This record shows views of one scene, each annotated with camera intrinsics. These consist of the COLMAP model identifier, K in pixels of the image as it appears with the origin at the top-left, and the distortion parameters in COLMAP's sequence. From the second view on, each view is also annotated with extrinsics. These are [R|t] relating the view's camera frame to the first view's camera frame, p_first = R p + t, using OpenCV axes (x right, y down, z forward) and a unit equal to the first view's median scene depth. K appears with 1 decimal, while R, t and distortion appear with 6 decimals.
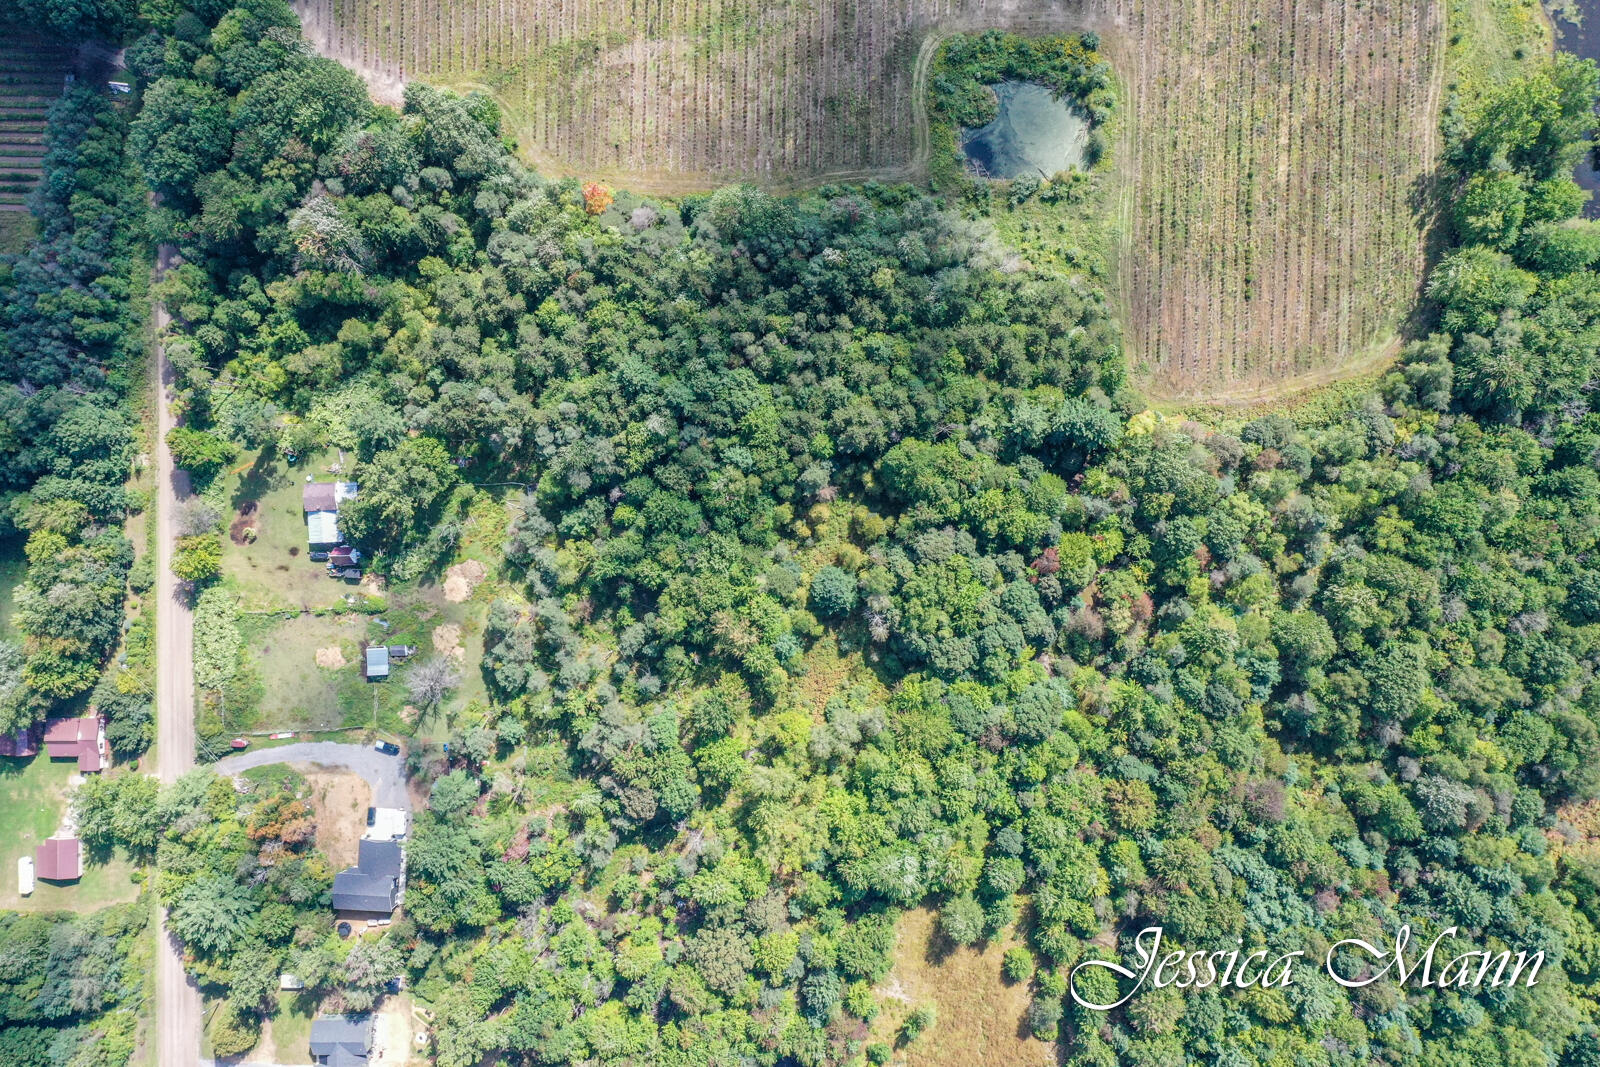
lens RADIAL K [[1259.5, 0, 803.6], [0, 1259.5, 538.8], [0, 0, 1]] dist [0.004728, 0.009688]
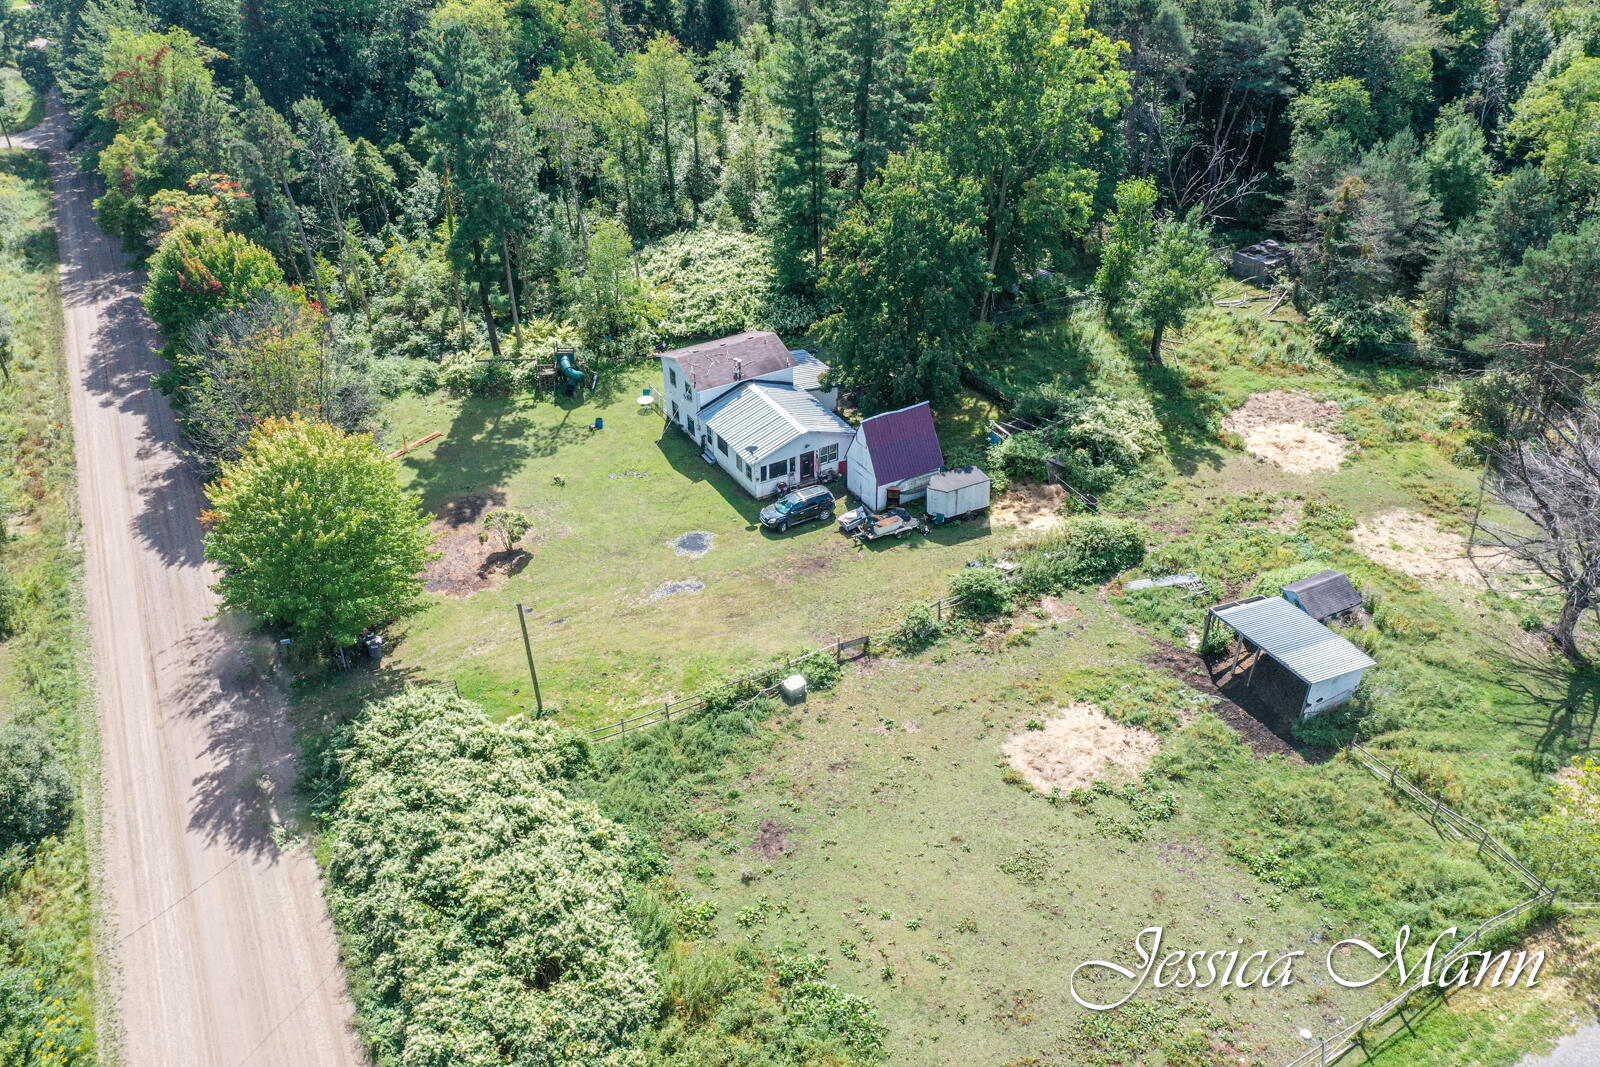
lens RADIAL K [[1259.5, 0, 794.3], [0, 1259.5, 539.0], [0, 0, 1]] dist [0.004728, 0.009688]
pose [[0.891640, -0.249667, 0.377684, -0.494635], [0.452731, 0.484993, -0.748208, 0.211232], [0.003629, 0.838122, 0.545471, 0.888925]]
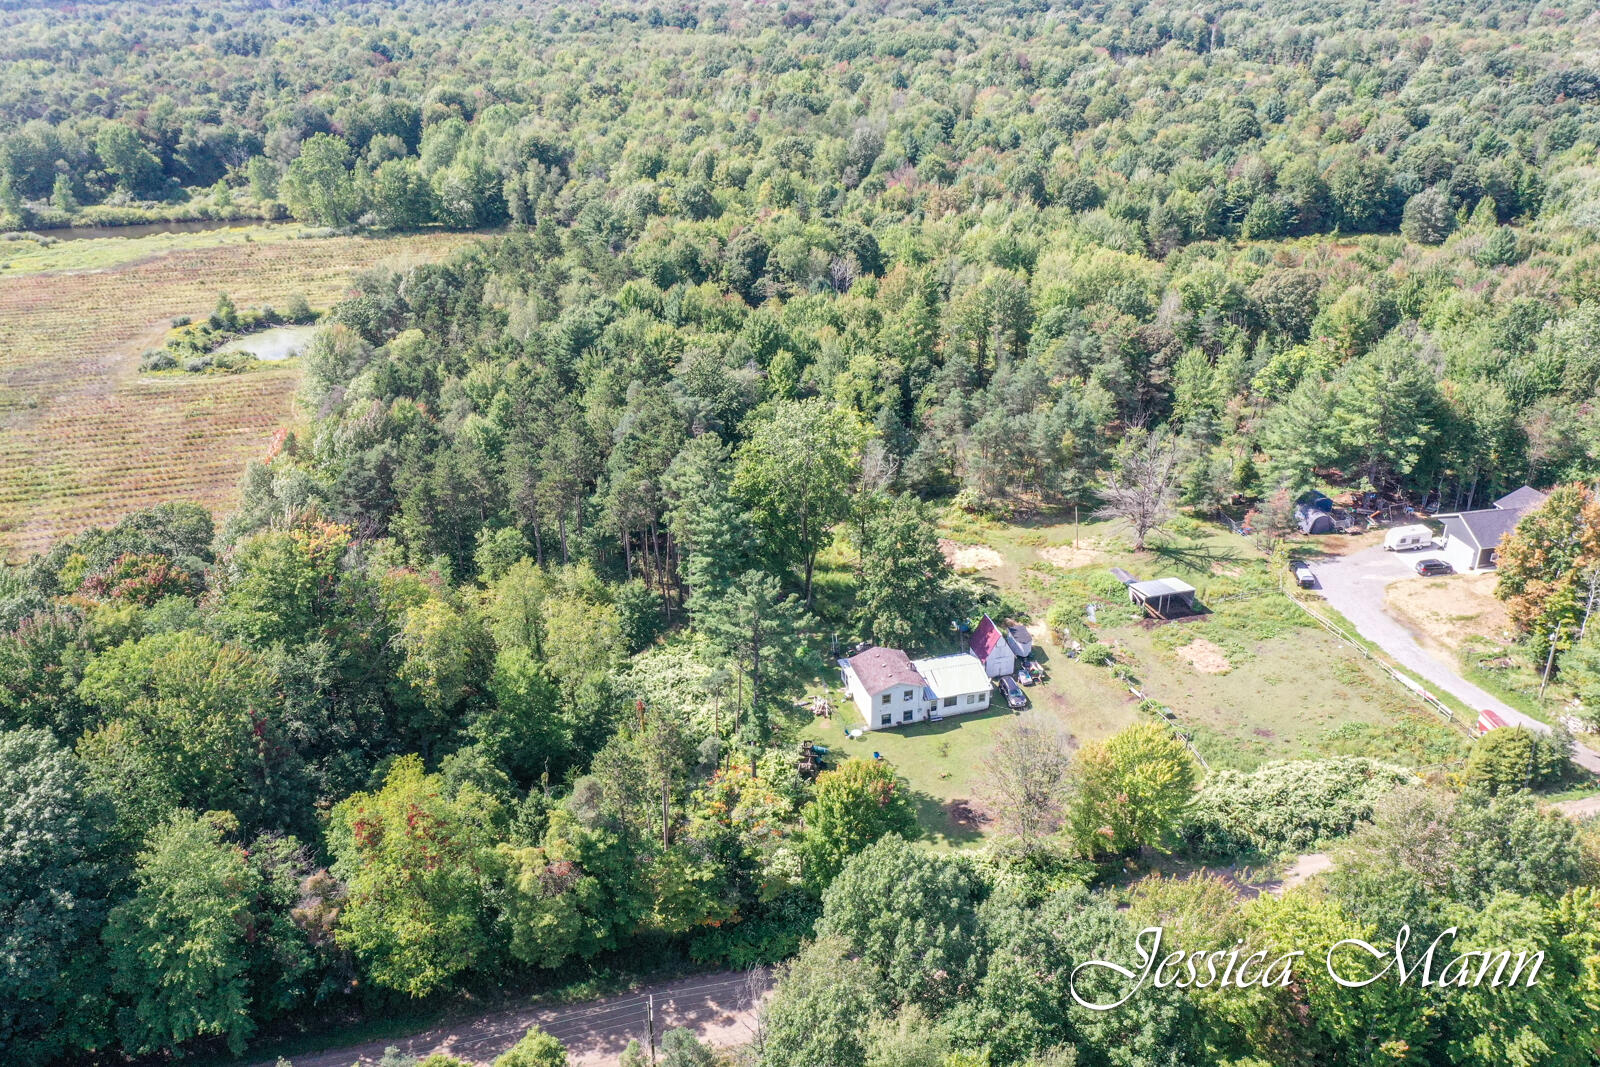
lens RADIAL K [[1259.5, 0, 804.6], [0, 1259.5, 538.4], [0, 0, 1]] dist [0.004728, 0.009688]
pose [[-0.225811, -0.406985, 0.885084, -0.769356], [0.973884, -0.116372, 0.194955, -0.147173], [0.023655, 0.905992, 0.422634, 0.773042]]
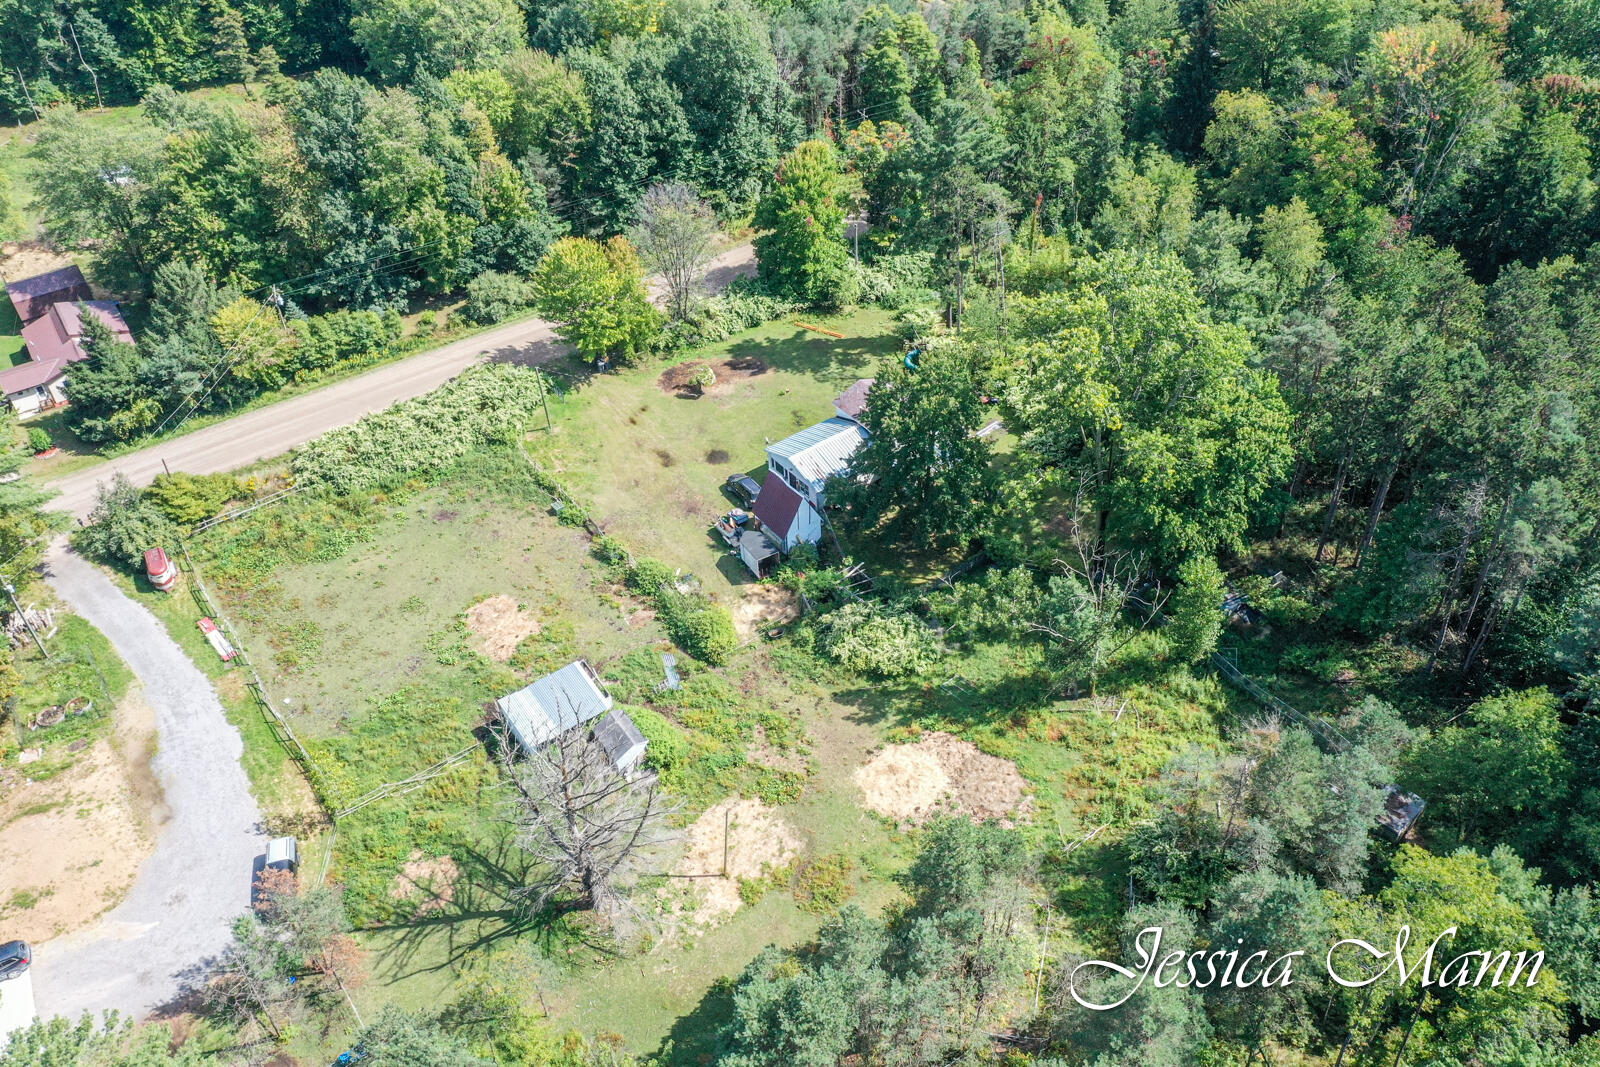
lens RADIAL K [[1259.5, 0, 794.6], [0, 1259.5, 531.4], [0, 0, 1]] dist [0.004728, 0.009688]
pose [[0.560466, 0.538636, -0.629086, -0.143583], [-0.827821, 0.386650, -0.406466, 0.158475], [0.024300, 0.748581, 0.662598, 0.787832]]
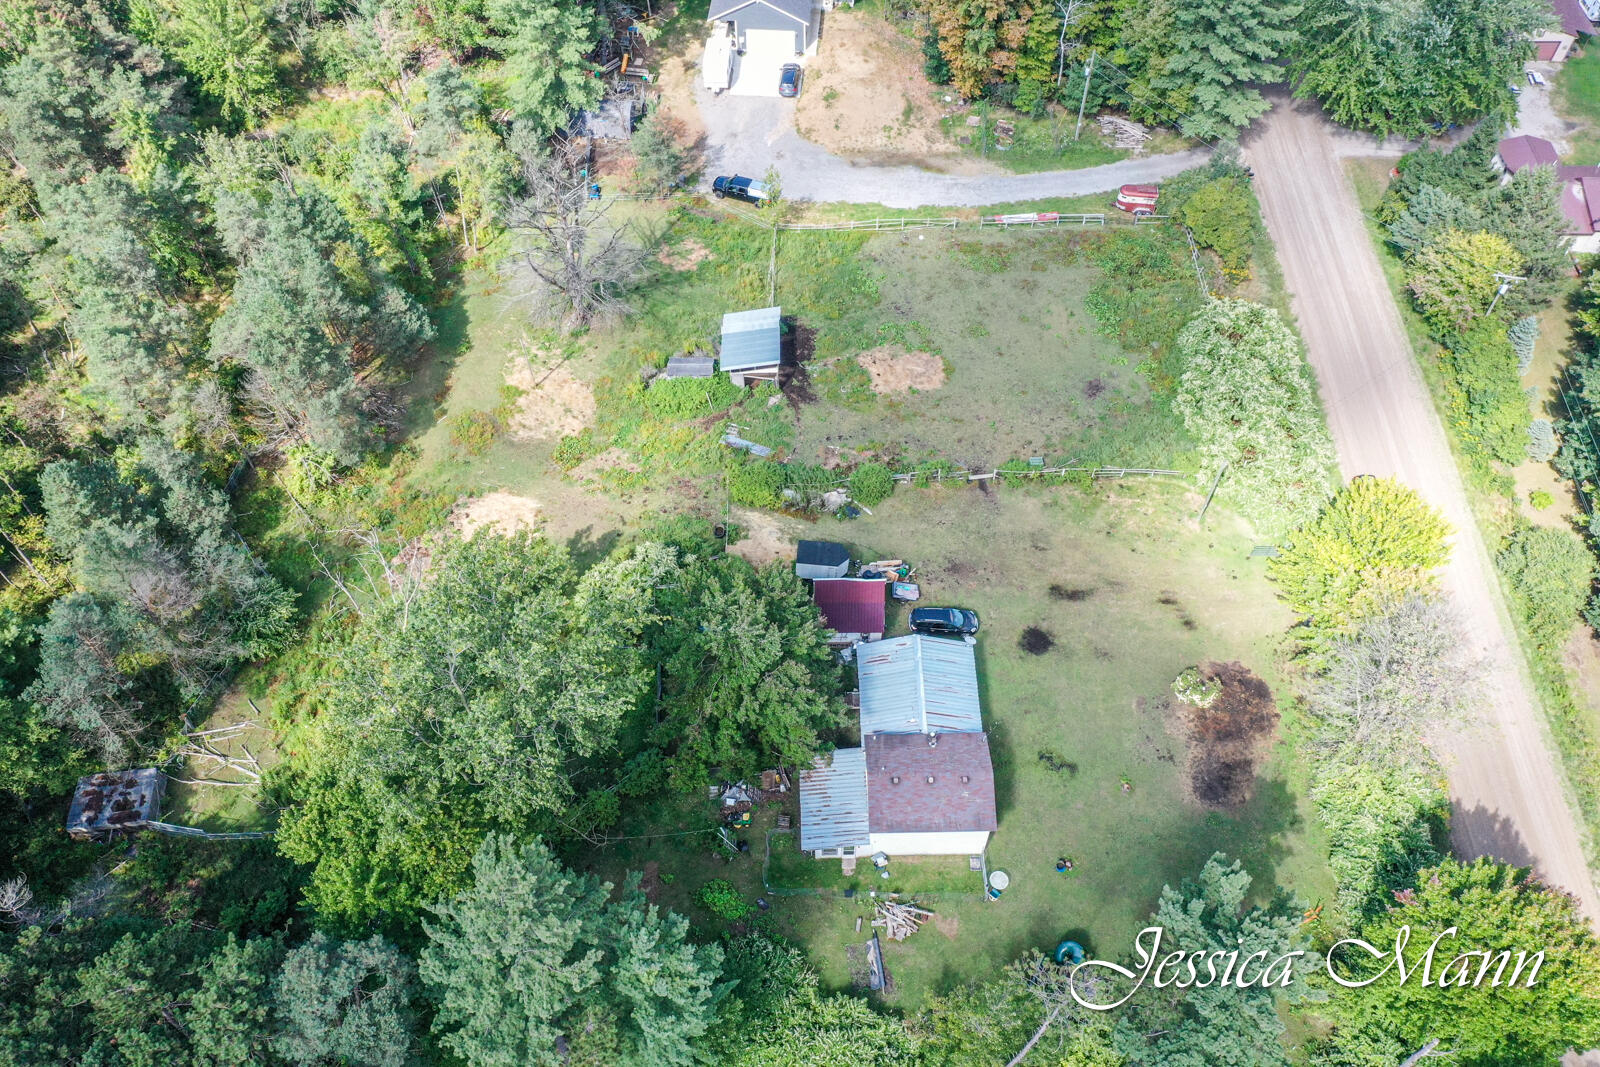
lens RADIAL K [[1259.5, 0, 799.3], [0, 1259.5, 529.7], [0, 0, 1]] dist [0.004728, 0.009688]
pose [[-0.999158, -0.006524, 0.040506, -0.371745], [0.029209, -0.806432, 0.590605, -0.146547], [0.028812, 0.591291, 0.805943, 0.771174]]
